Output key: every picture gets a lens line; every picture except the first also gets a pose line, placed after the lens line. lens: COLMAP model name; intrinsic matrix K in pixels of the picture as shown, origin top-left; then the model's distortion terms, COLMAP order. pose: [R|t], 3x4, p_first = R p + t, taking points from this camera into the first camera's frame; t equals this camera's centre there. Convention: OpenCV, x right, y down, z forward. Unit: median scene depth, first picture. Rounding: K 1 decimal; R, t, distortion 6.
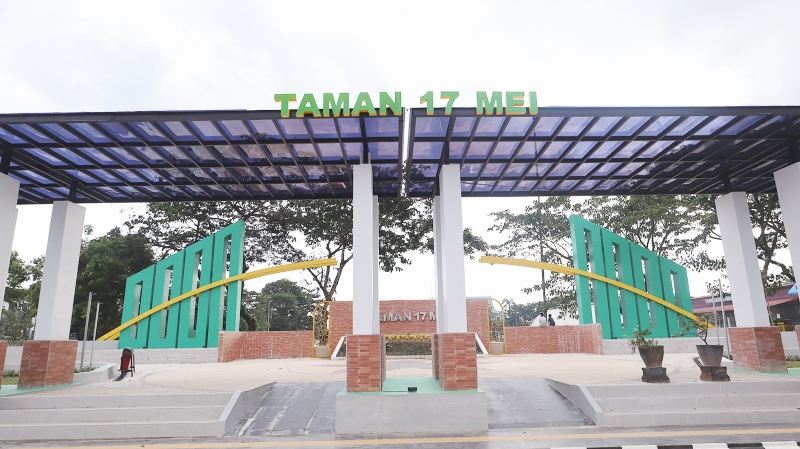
lens RADIAL K [[522.0, 0, 400.0], [0, 522.0, 224.5], [0, 0, 1]] dist [-0.017469, 0.002141]
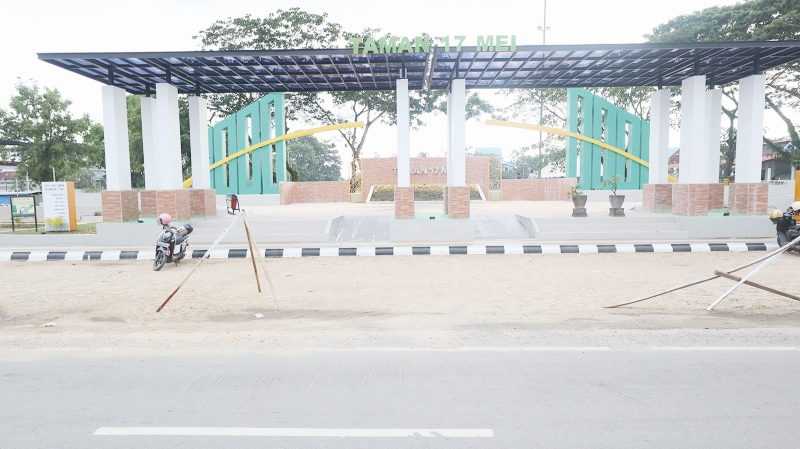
lens RADIAL K [[522.0, 0, 400.0], [0, 522.0, 224.5], [0, 0, 1]] dist [-0.017469, 0.002141]
pose [[0.999760, 0.009669, -0.019641, -0.014242], [-0.003697, 0.958857, 0.283864, -0.045382], [0.021577, -0.283723, 0.958663, -0.195662]]
